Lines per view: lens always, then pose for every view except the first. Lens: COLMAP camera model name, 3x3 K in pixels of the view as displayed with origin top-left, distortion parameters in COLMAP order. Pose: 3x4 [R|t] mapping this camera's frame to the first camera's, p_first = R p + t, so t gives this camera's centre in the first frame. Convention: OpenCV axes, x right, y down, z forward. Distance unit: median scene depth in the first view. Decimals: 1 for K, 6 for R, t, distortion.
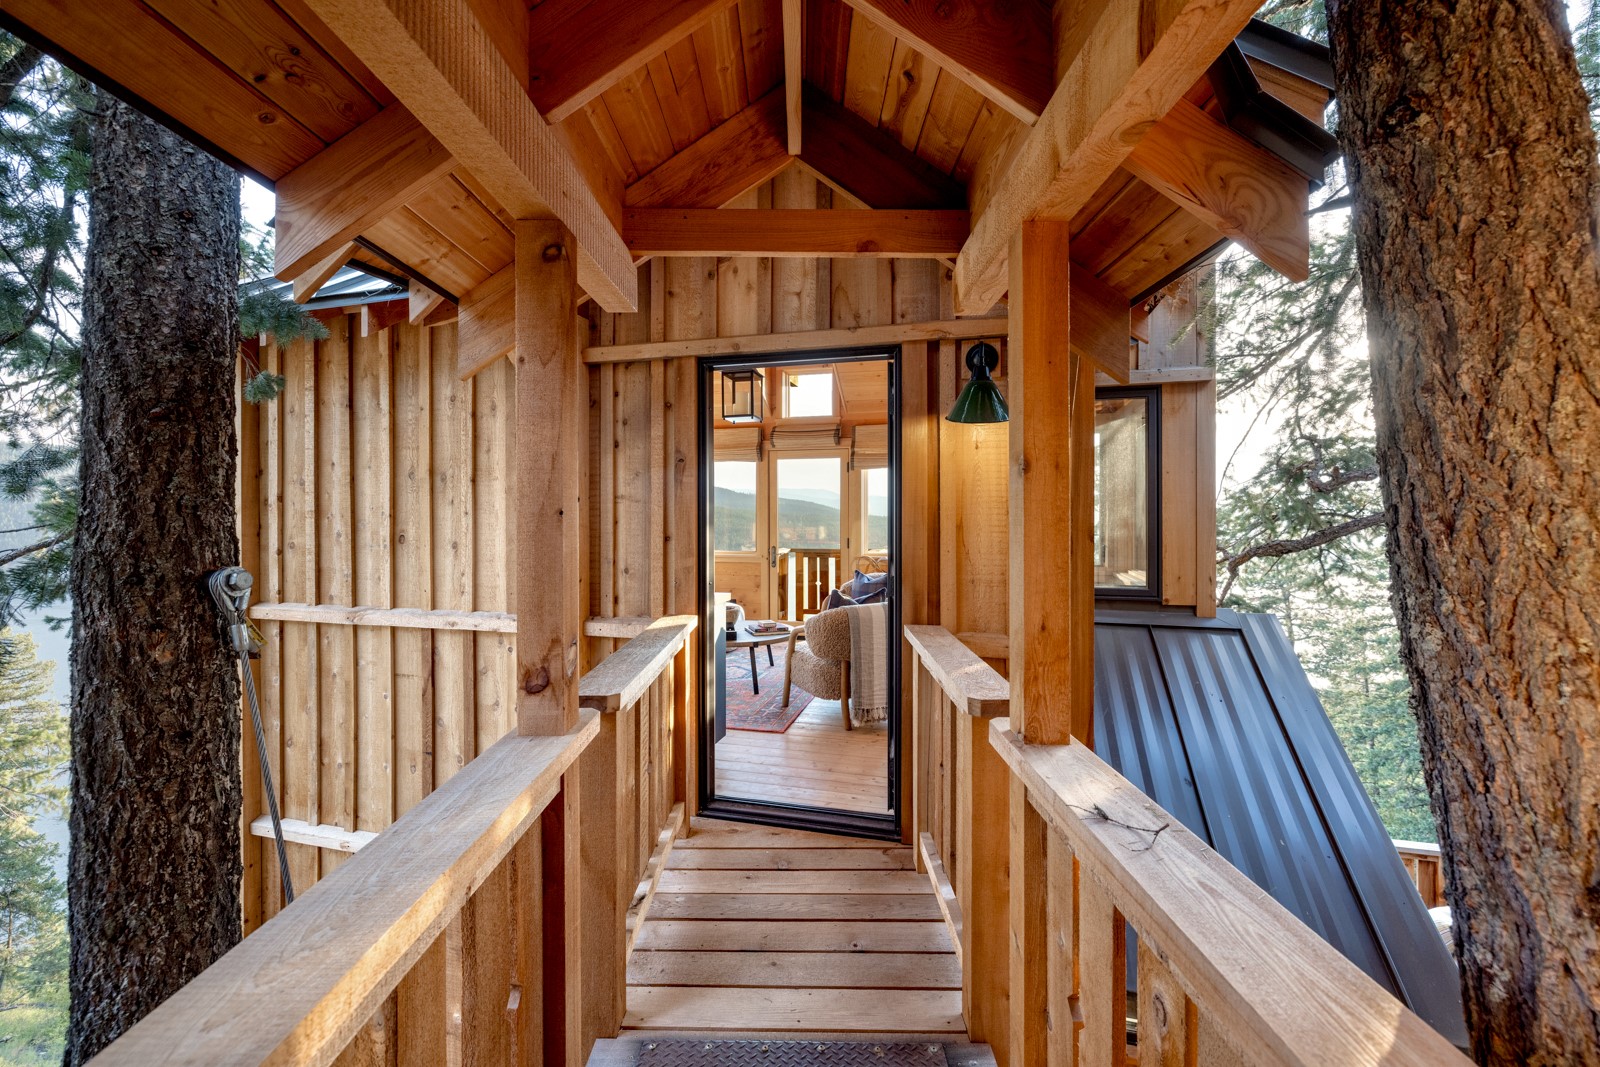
lens RADIAL K [[662.6, 0, 806.6], [0, 662.6, 508.7], [0, 0, 1]] dist [-0.000693, -0.000054]
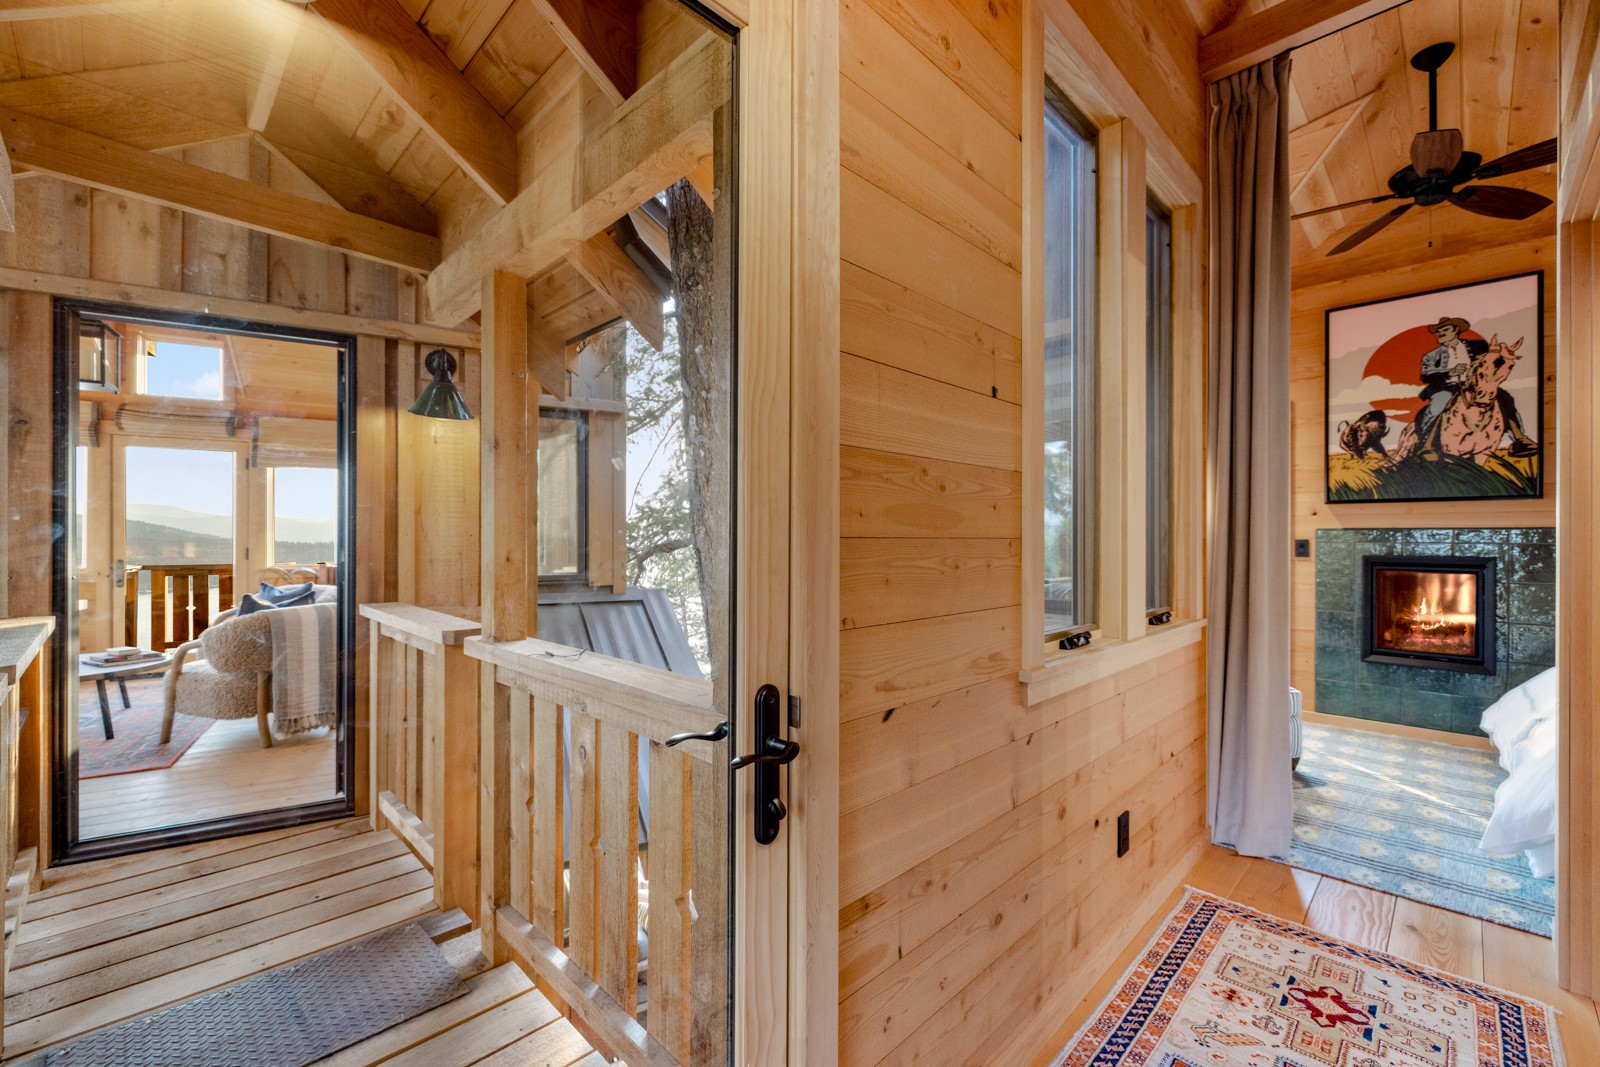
lens RADIAL K [[669.8, 0, 799.0], [0, 669.8, 536.1], [0, 0, 1]] dist [0.000098, -0.000043]
pose [[0.701717, 0.002080, 0.712453, -0.108954], [-0.002075, 0.999997, -0.000876, 0.061401], [-0.712453, -0.000864, 0.701719, -0.216310]]
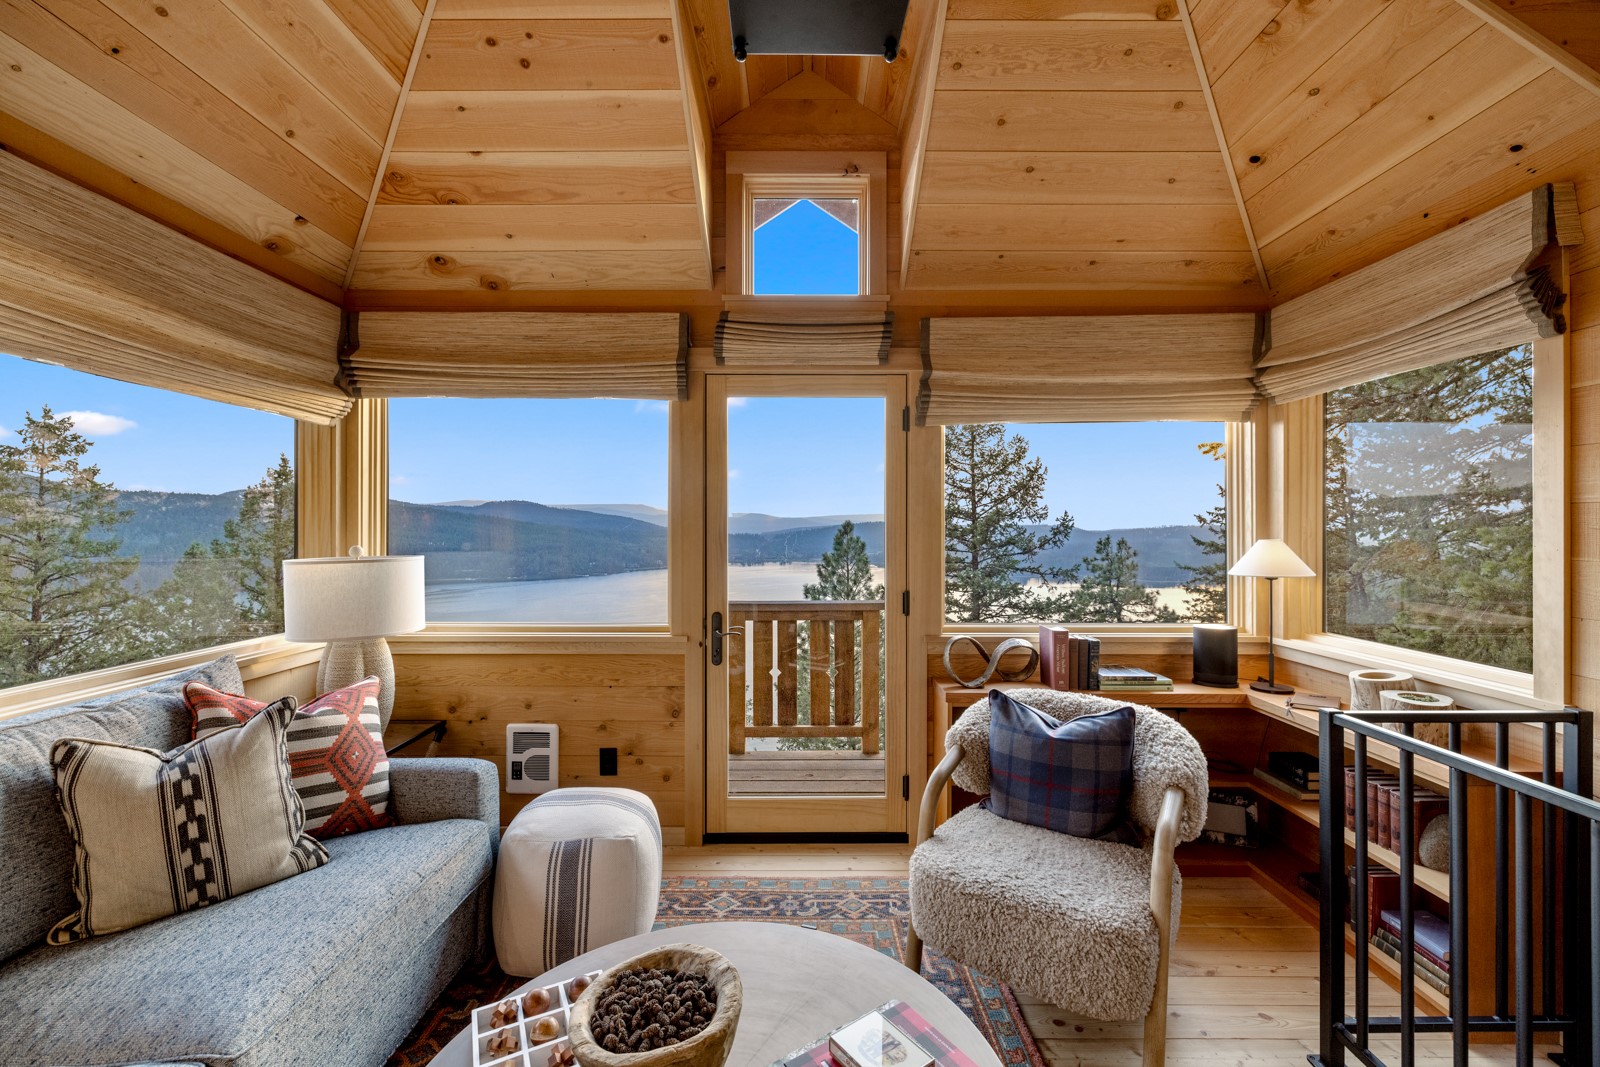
lens RADIAL K [[672.8, 0, 807.3], [0, 672.8, 526.3], [0, 0, 1]] dist [-0.000510, 0.000220]
pose [[0.965932, 0.003502, 0.258773, -0.221257], [-0.003493, 0.999994, -0.000493, 0.009579], [-0.258773, -0.000428, 0.965938, 1.278063]]
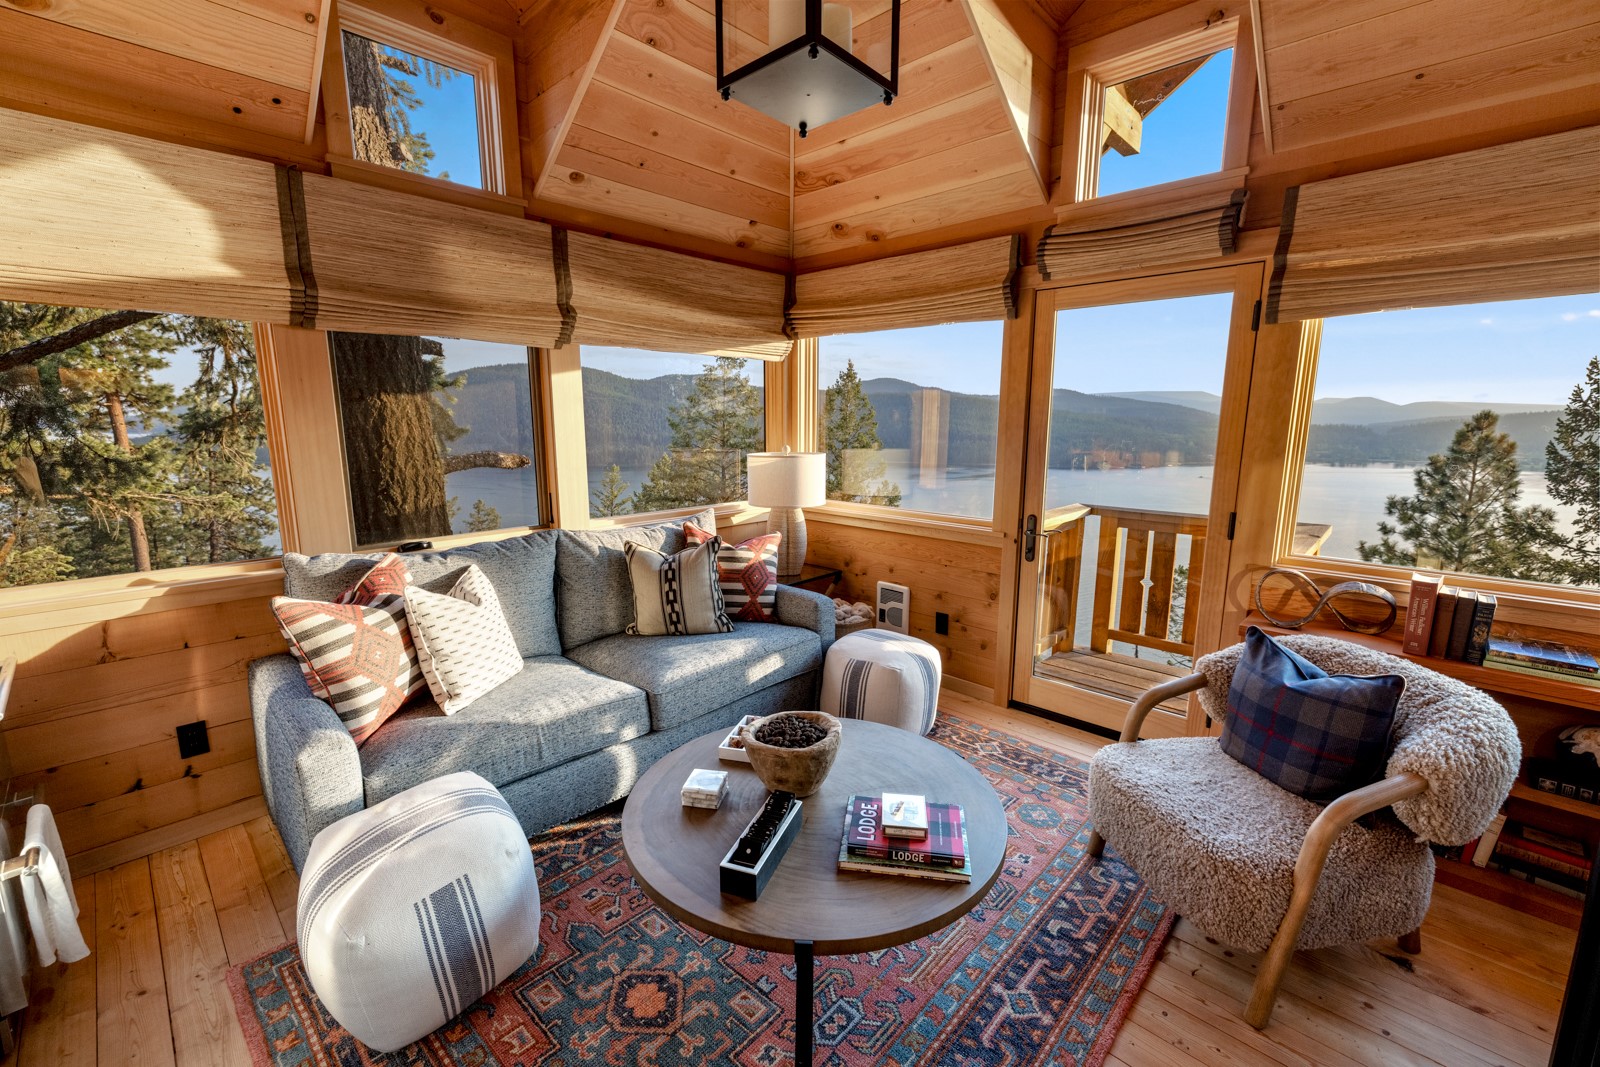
lens RADIAL K [[669.8, 0, 799.0], [0, 669.8, 536.1], [0, 0, 1]] dist [0.000098, -0.000043]
pose [[0.877206, 0.089238, -0.471748, 0.056995], [-0.003141, 0.983620, 0.180225, -0.021403], [0.480103, -0.156612, 0.863118, 1.153468]]
